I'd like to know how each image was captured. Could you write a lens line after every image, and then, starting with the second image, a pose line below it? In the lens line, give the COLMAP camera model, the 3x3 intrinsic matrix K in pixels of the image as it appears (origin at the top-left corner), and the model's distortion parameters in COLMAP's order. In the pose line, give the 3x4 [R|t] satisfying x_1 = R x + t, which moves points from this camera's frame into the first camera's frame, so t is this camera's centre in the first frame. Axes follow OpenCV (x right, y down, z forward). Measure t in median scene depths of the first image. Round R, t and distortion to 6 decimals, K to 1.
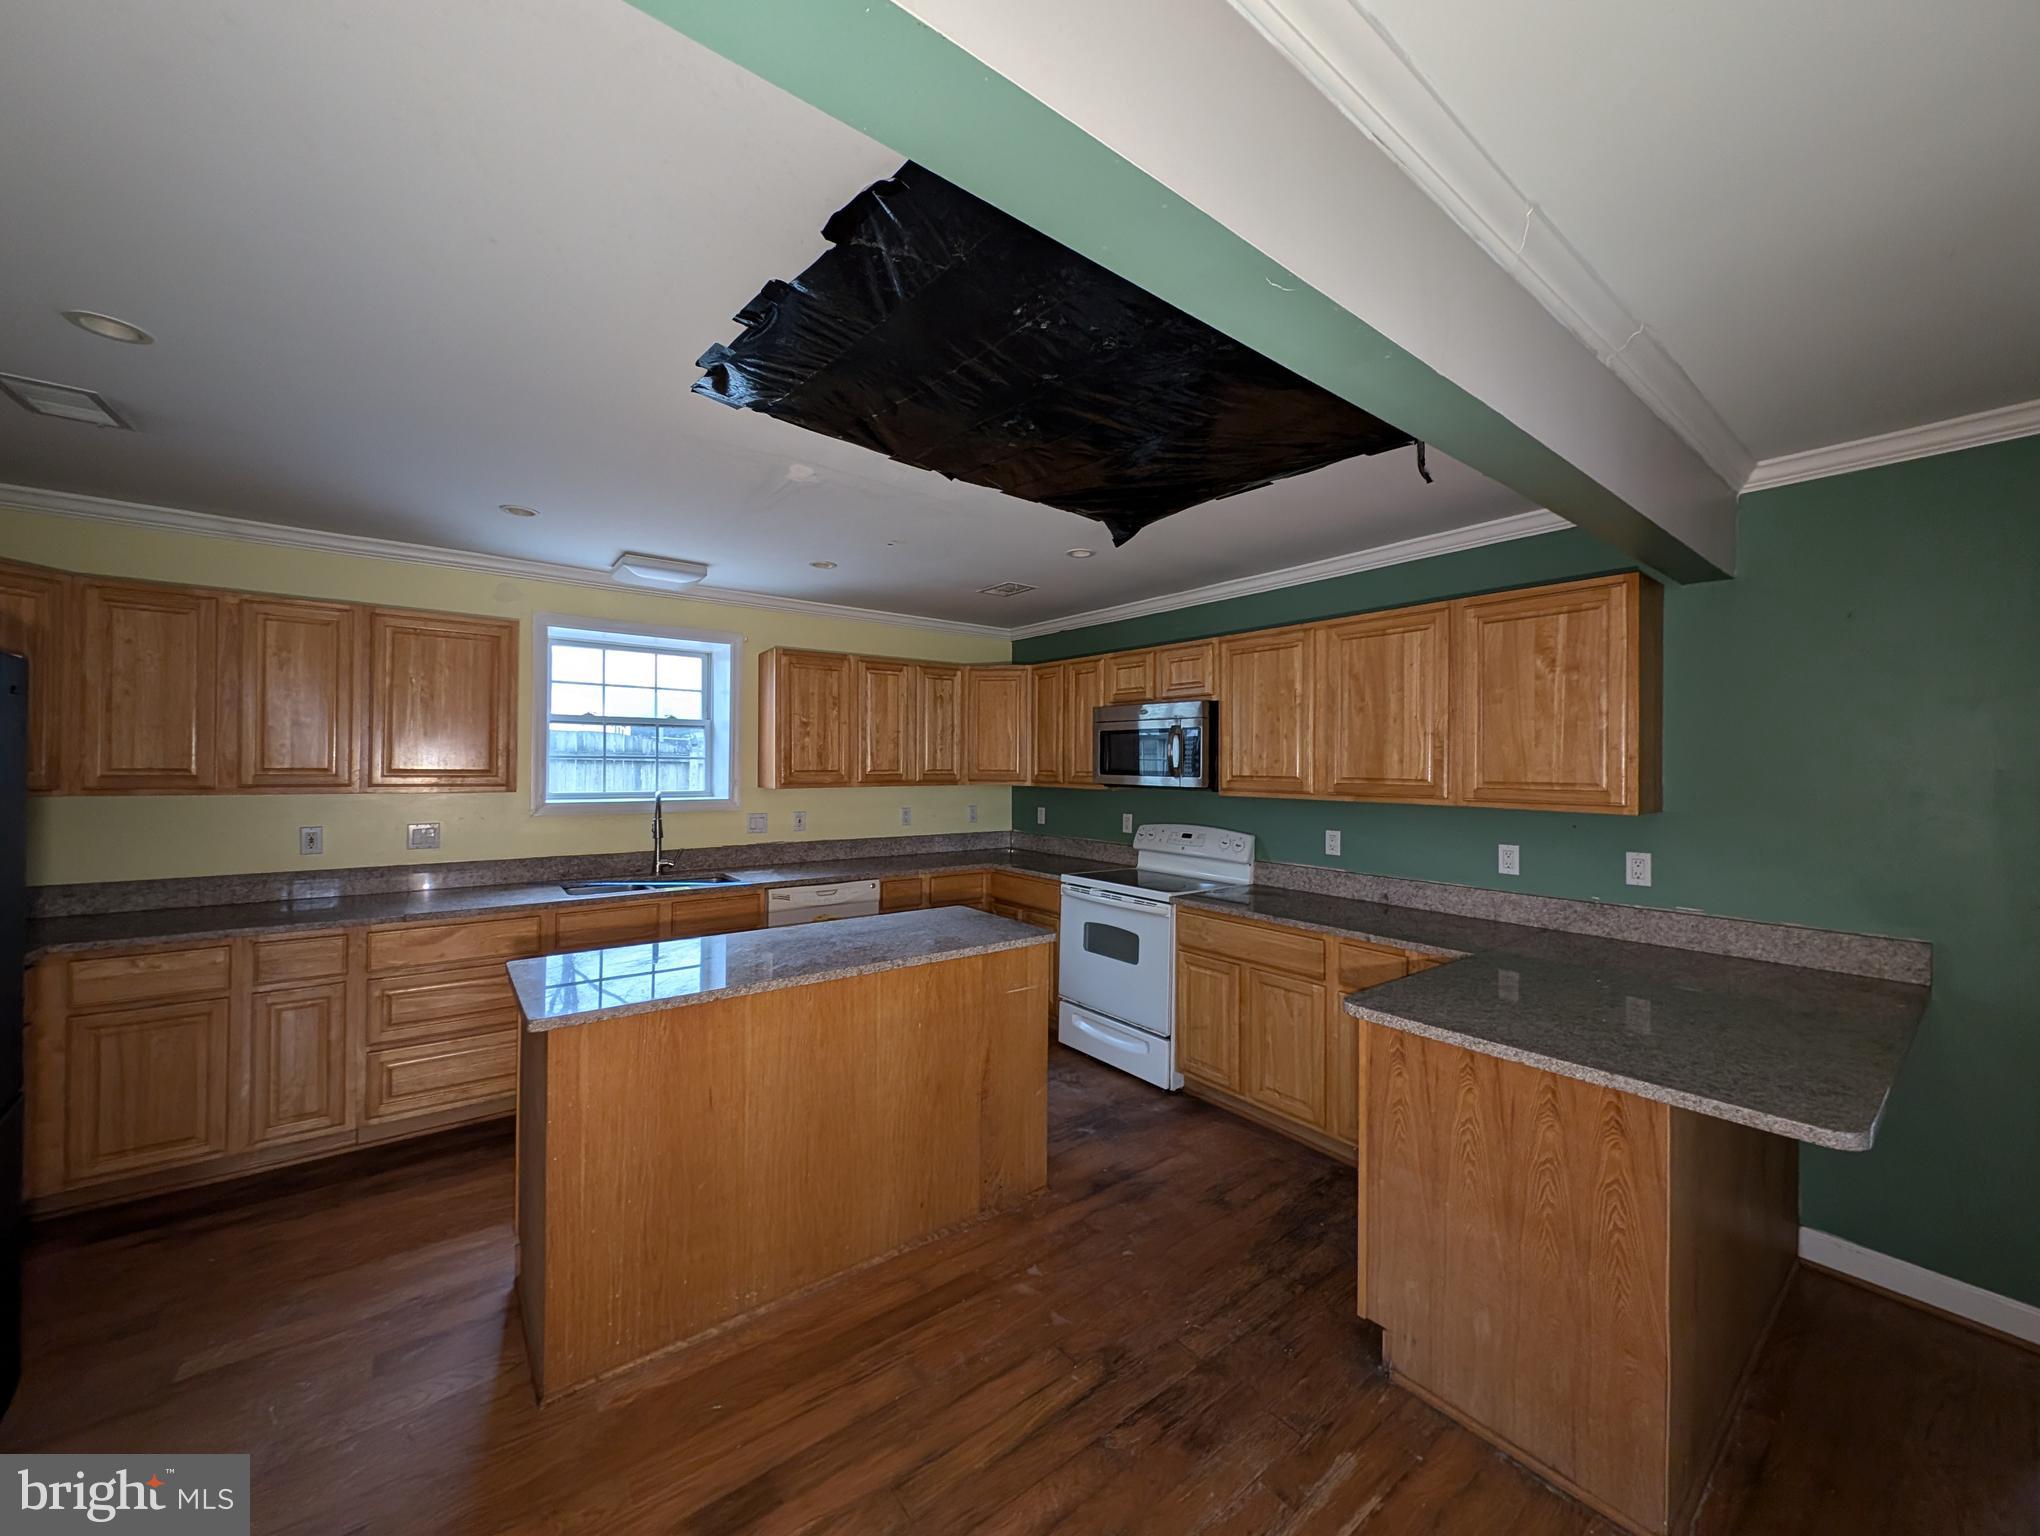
lens RADIAL K [[766.3, 0, 1020.0], [0, 766.3, 768.0], [0, 0, 1]] dist [0.012903, -0.006750]
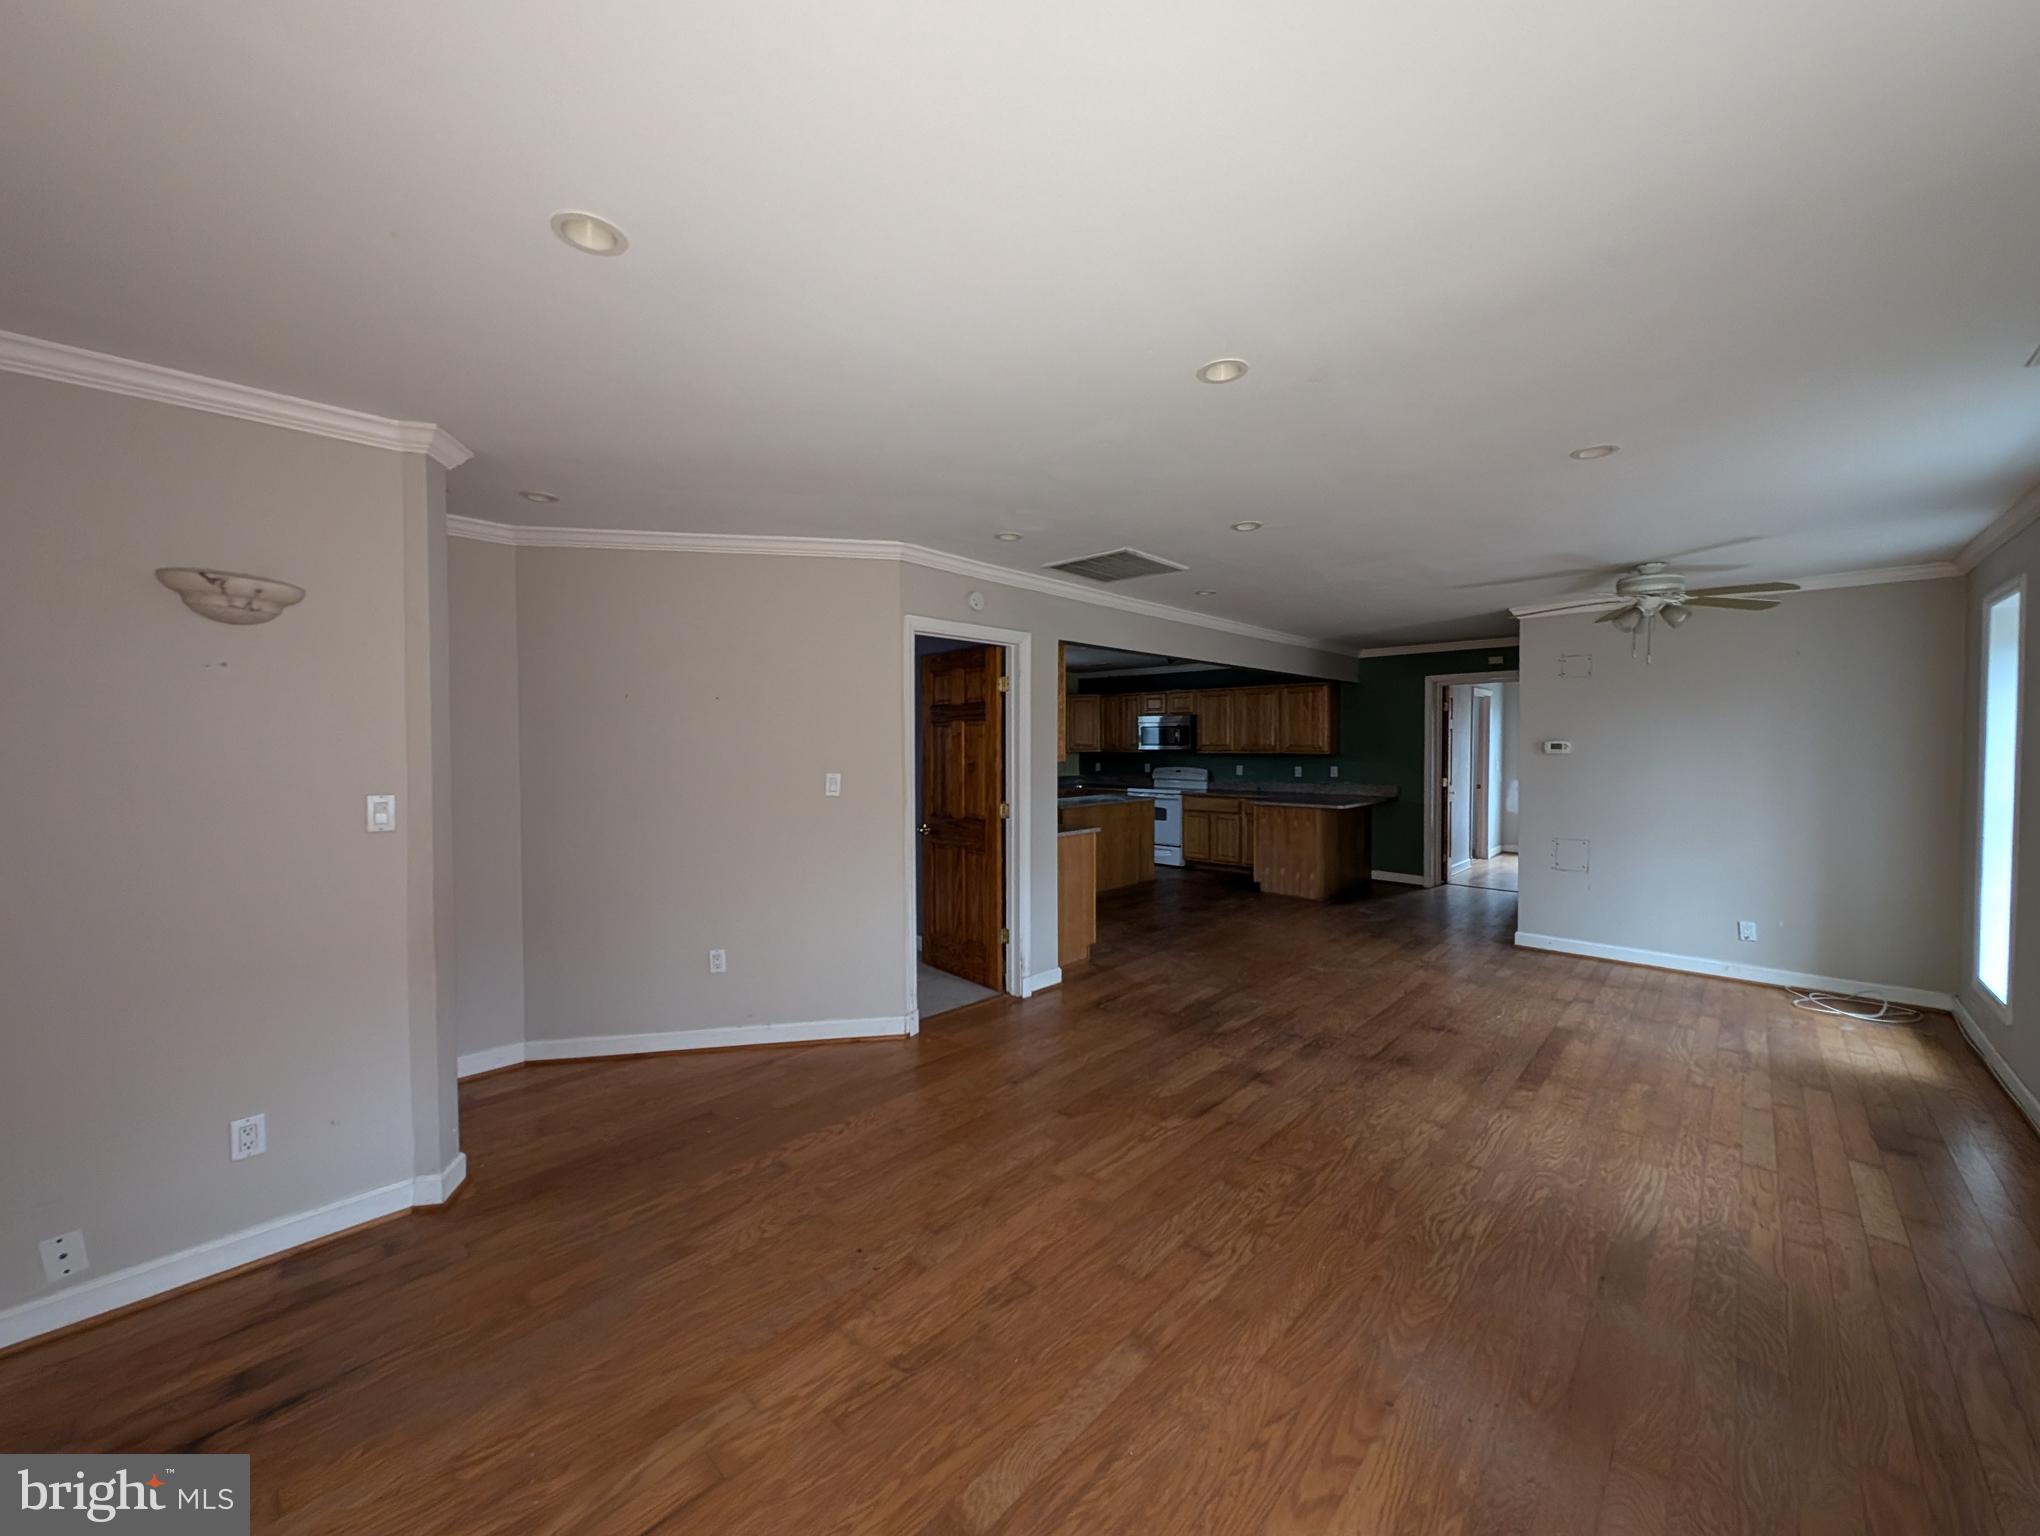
lens RADIAL K [[766.3, 0, 1020.0], [0, 766.3, 768.0], [0, 0, 1]] dist [0.012903, -0.006750]
pose [[0.988348, -0.014764, 0.151494, -0.640192], [0.010901, 0.999595, 0.026295, 0.012503], [-0.151821, -0.024338, 0.988108, -1.290360]]
